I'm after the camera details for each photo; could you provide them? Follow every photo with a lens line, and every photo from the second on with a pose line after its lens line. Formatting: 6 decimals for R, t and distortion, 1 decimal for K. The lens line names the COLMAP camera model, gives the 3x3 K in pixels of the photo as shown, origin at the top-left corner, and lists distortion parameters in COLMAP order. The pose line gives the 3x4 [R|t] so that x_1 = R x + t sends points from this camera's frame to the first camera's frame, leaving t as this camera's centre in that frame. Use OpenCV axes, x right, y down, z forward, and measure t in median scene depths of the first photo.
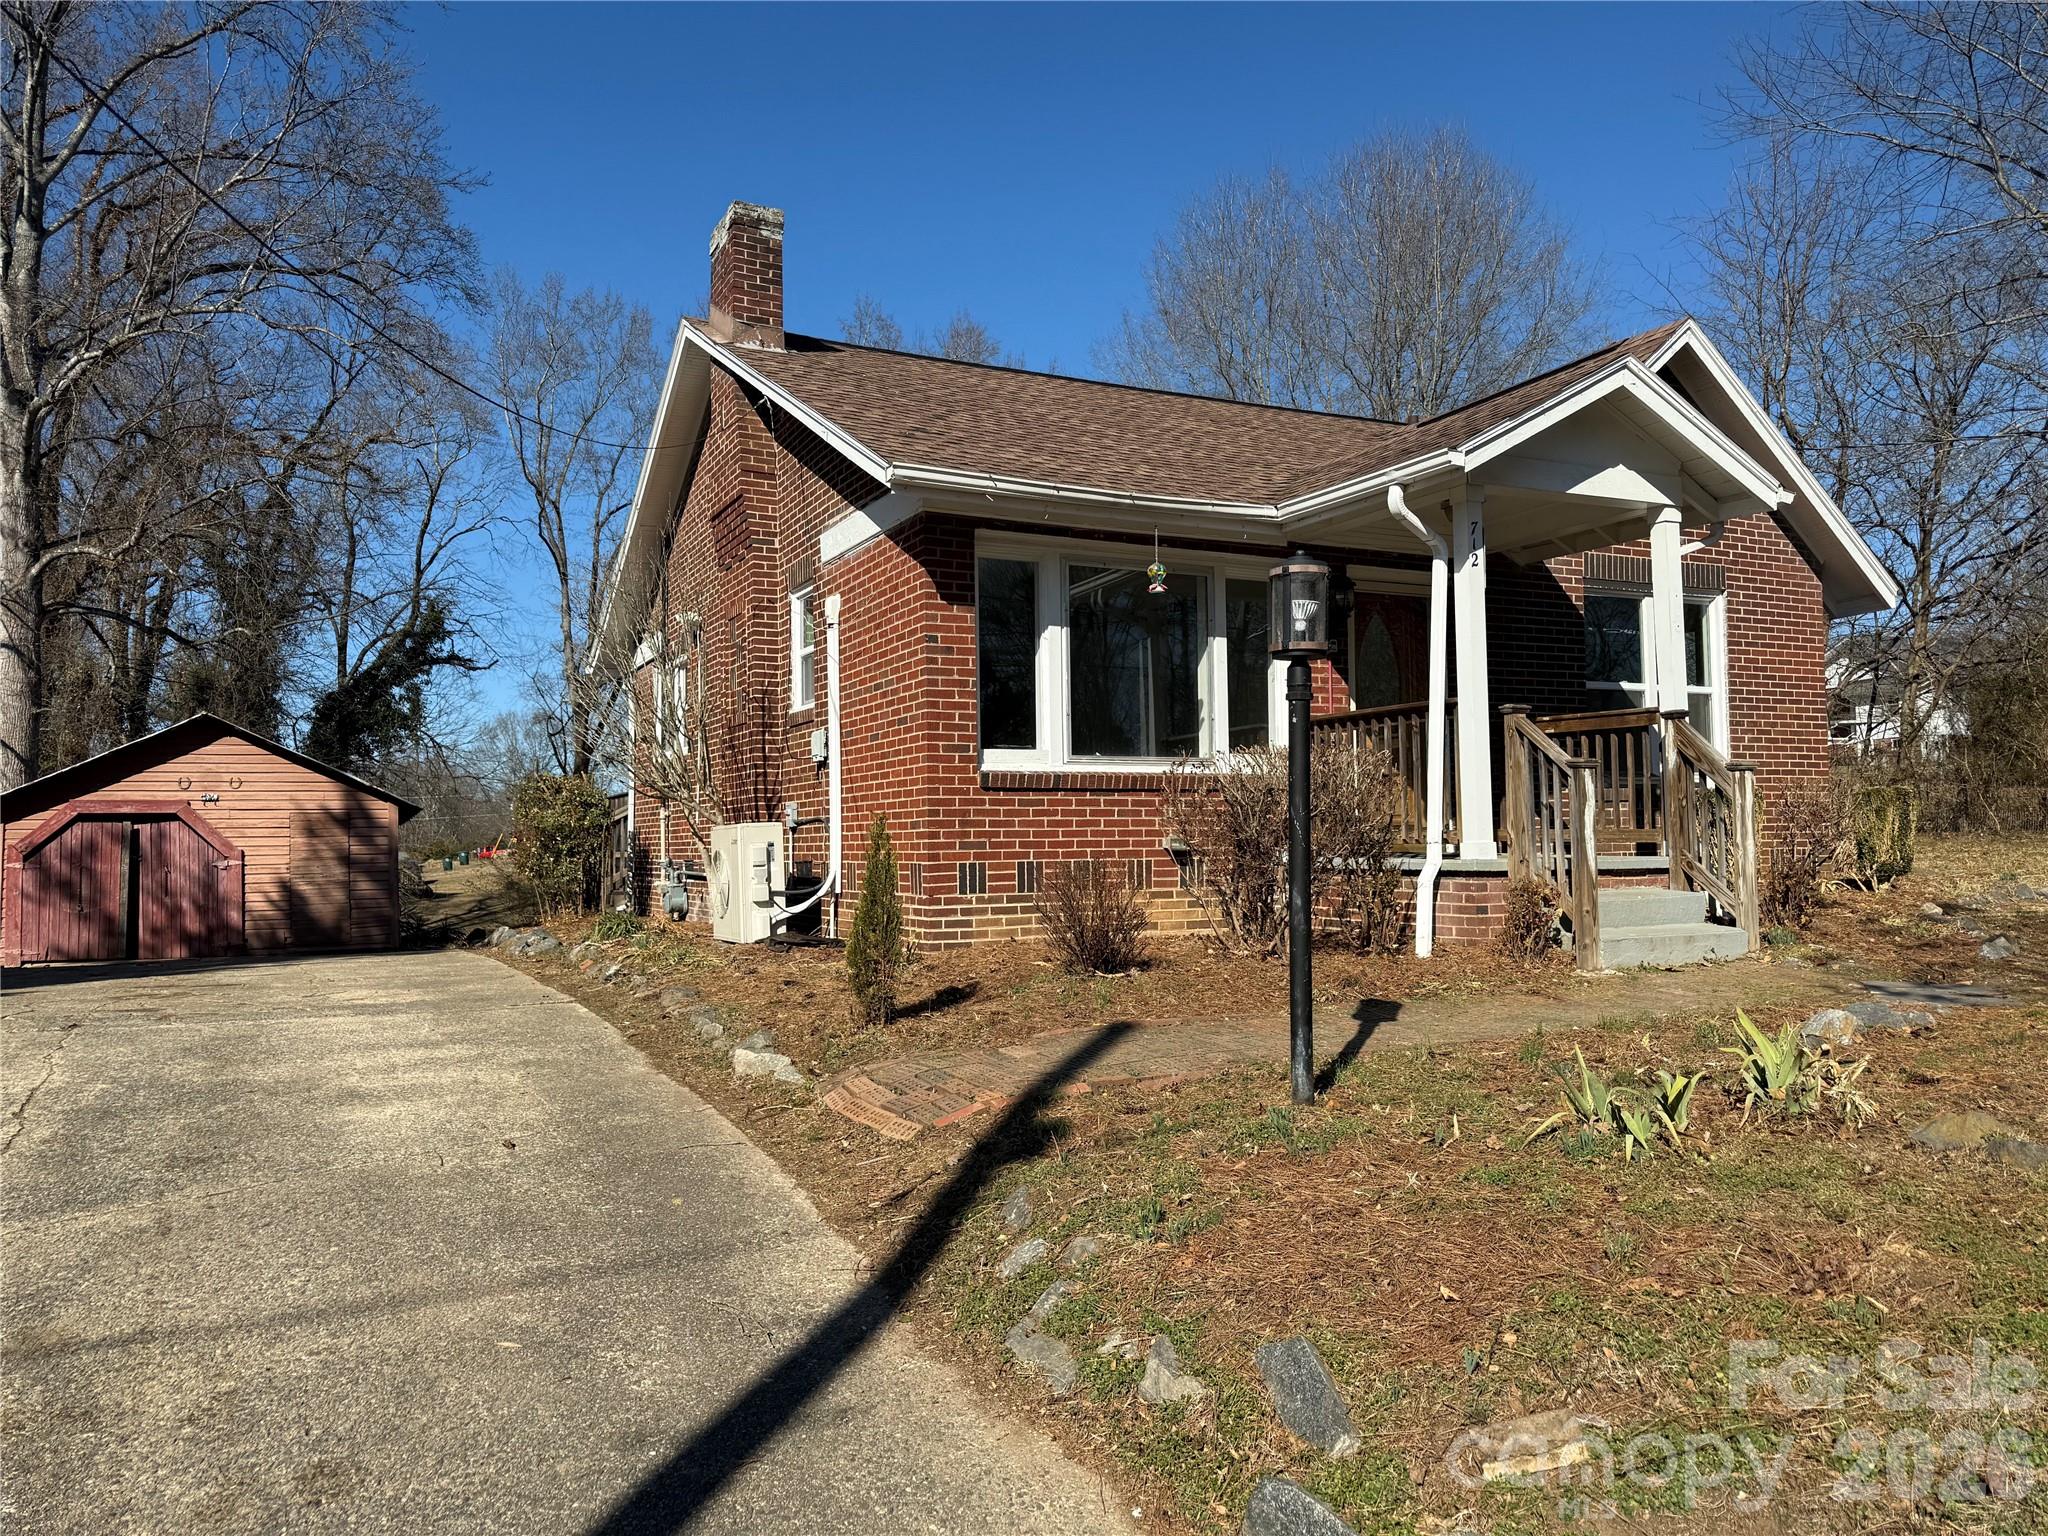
lens RADIAL K [[1418.2, 0, 1021.2], [0, 1418.2, 784.3], [0, 0, 1]] dist [0.127913, -0.154365]
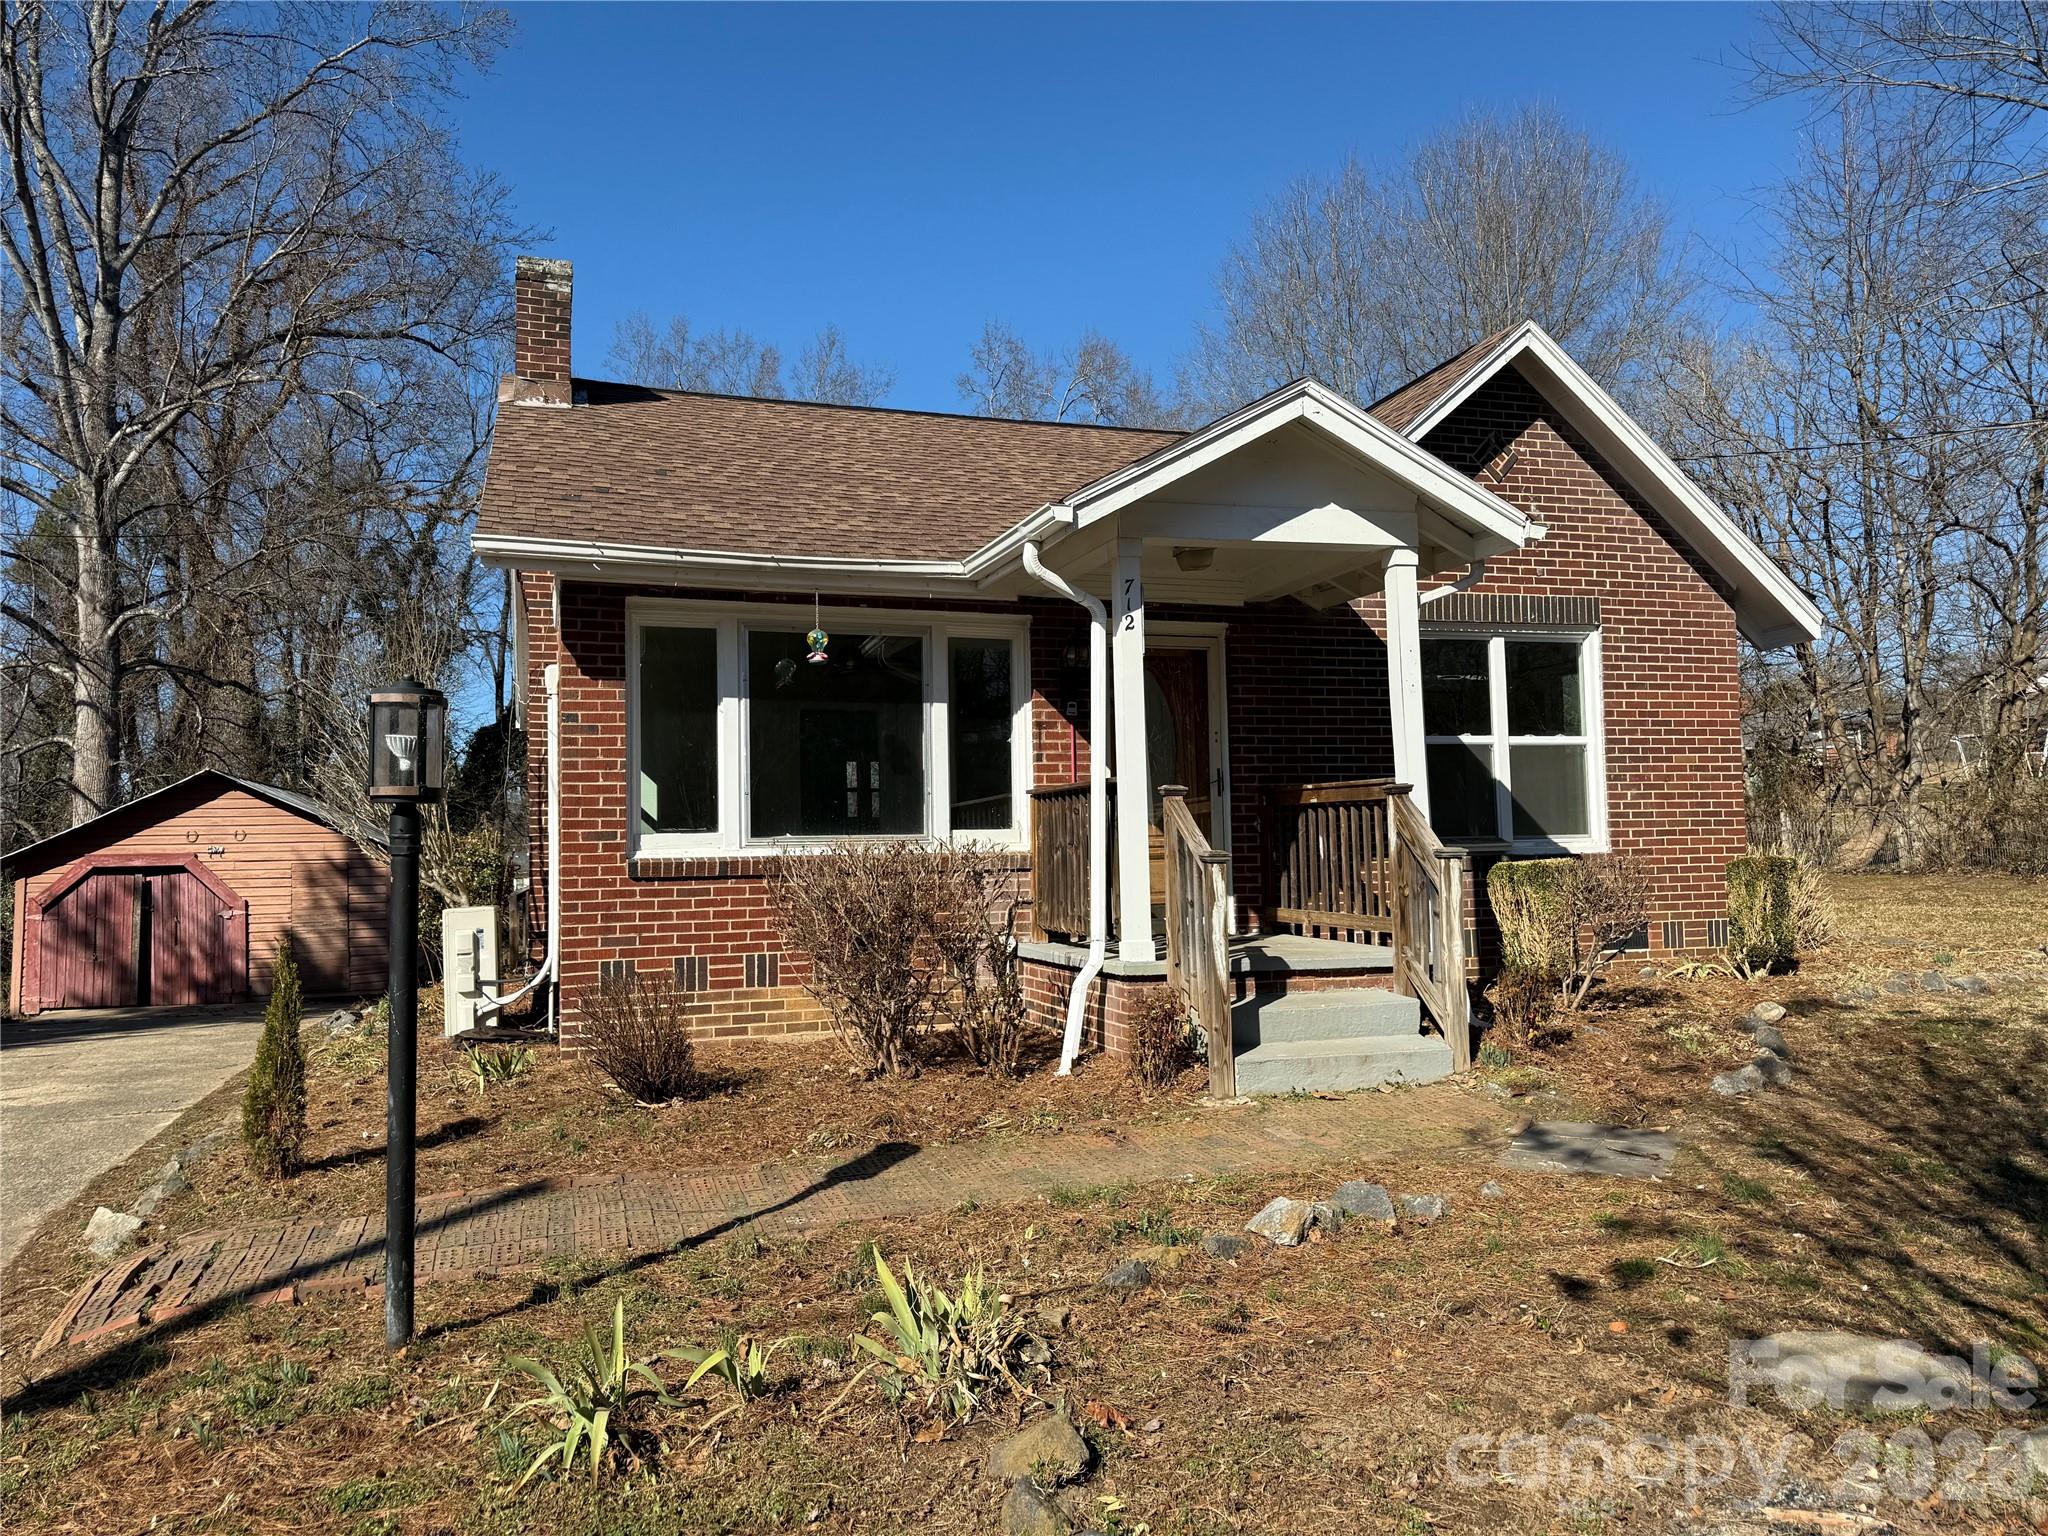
lens RADIAL K [[1424.6, 0, 1017.0], [0, 1424.6, 776.6], [0, 0, 1]] dist [0.114308, -0.157306]
pose [[0.988889, -0.014447, -0.147954, 0.276527], [0.012541, 0.999826, -0.013803, -0.036503], [0.148127, 0.011794, 0.988898, 0.090702]]
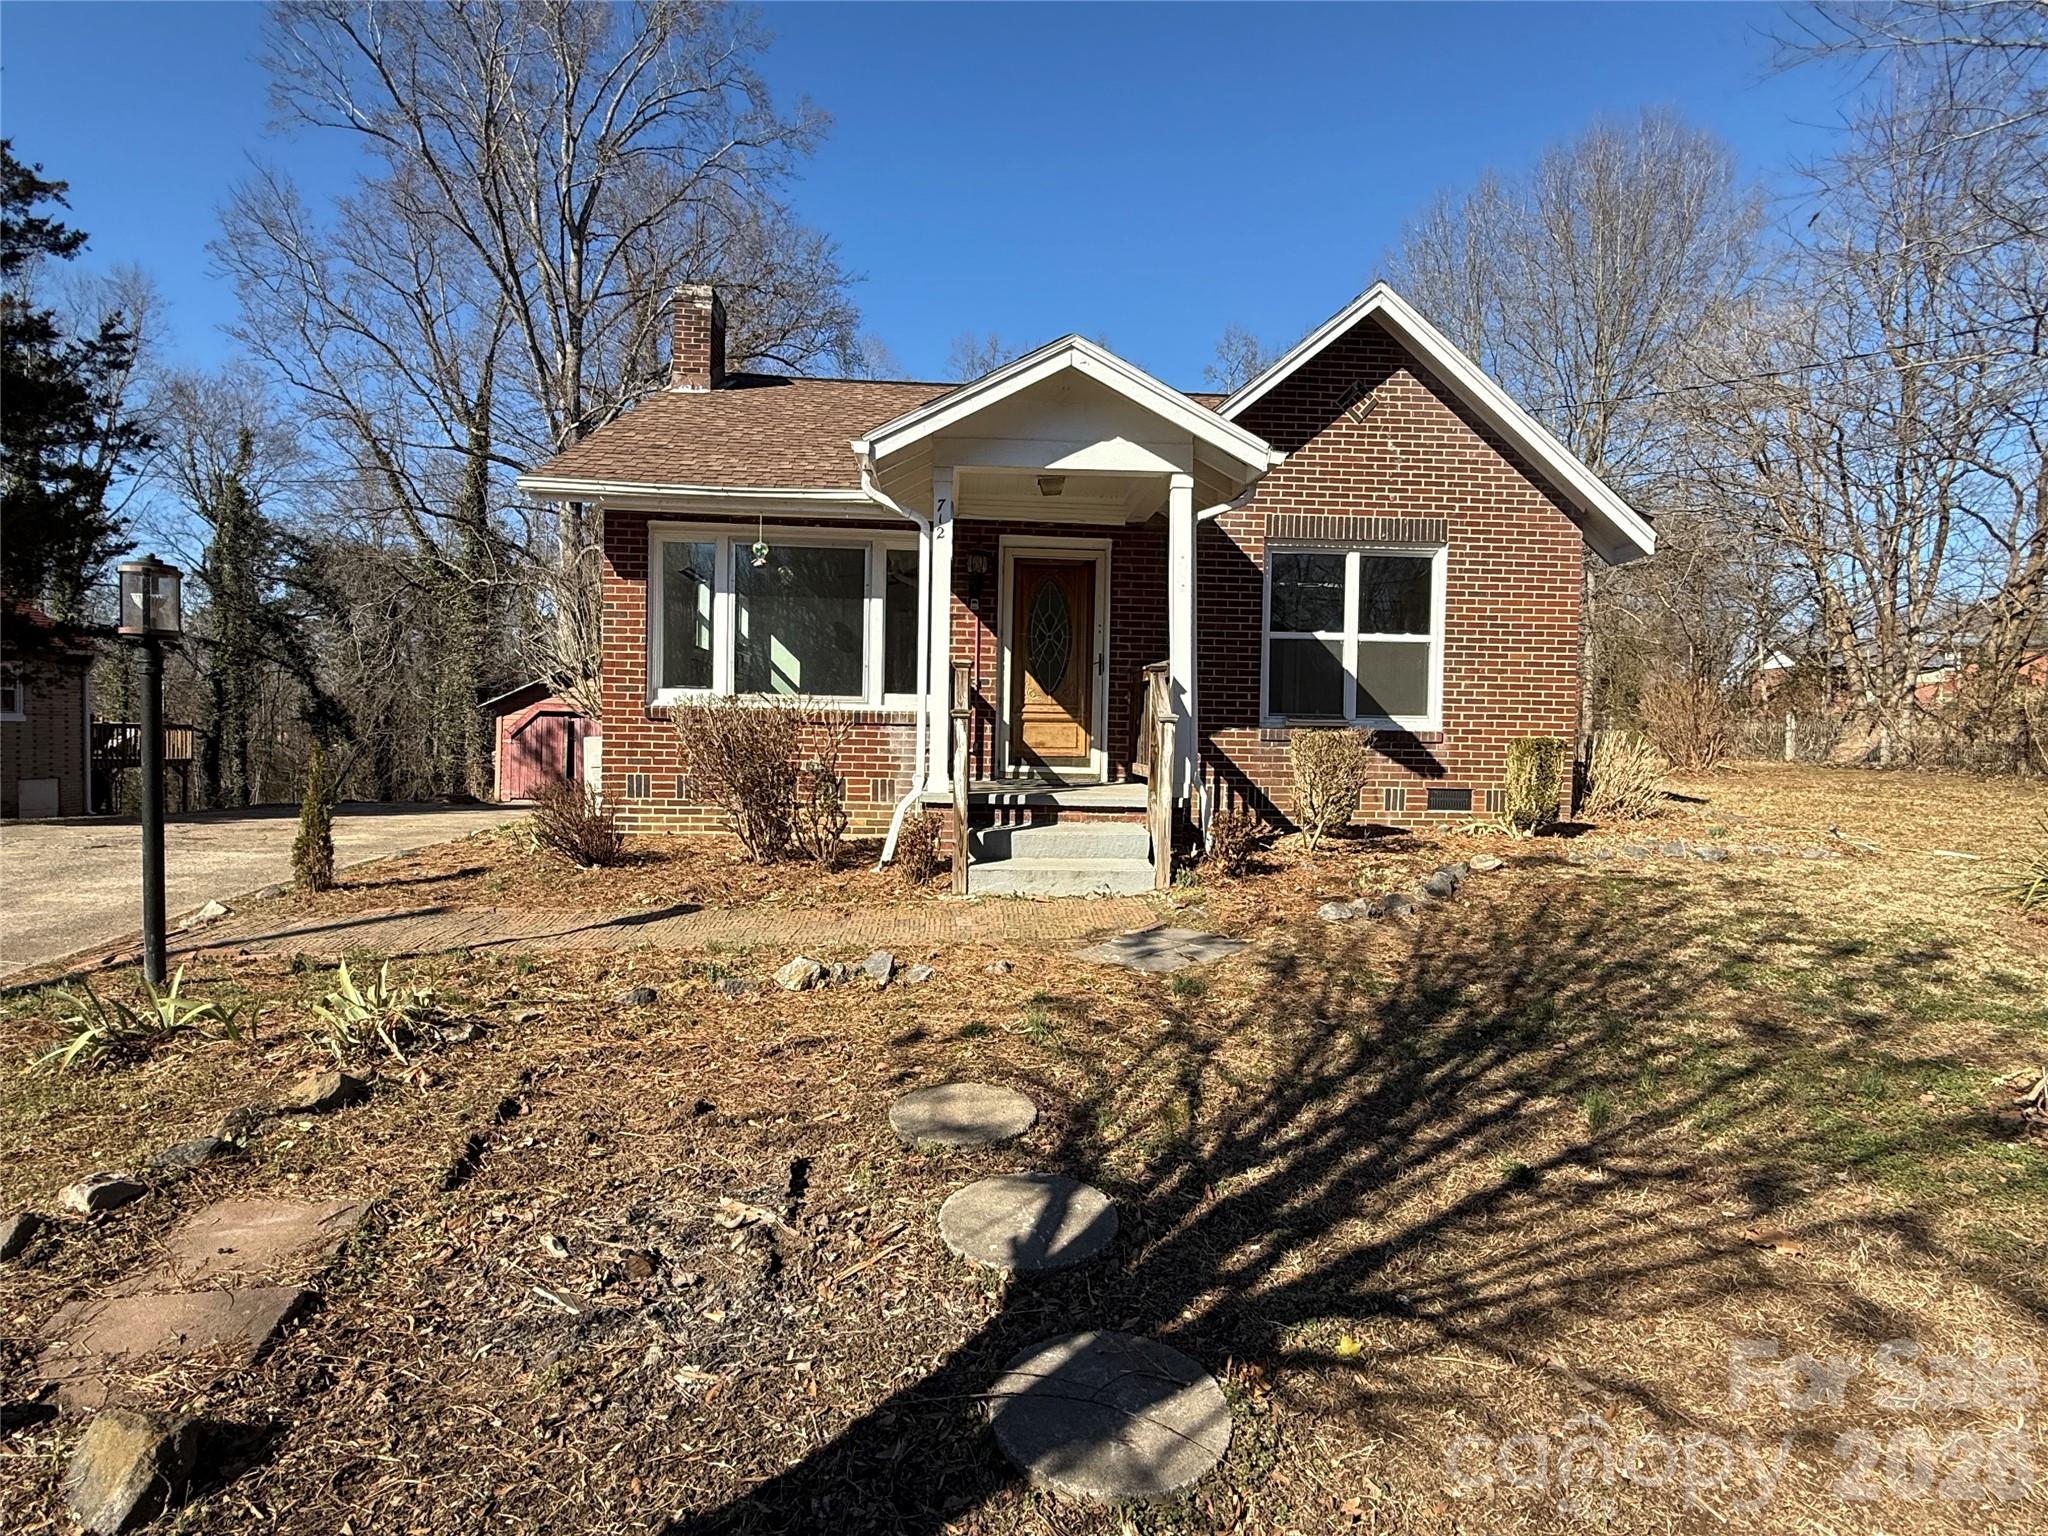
lens RADIAL K [[1038.9, 0, 1024.0], [0, 1038.9, 768.0], [0, 0, 1]] dist [-0.001051, 0.000780]
pose [[0.922636, 0.045243, -0.383008, 0.518492], [-0.016894, 0.996883, 0.077062, -0.024794], [0.385301, -0.064630, 0.920525, 0.184335]]
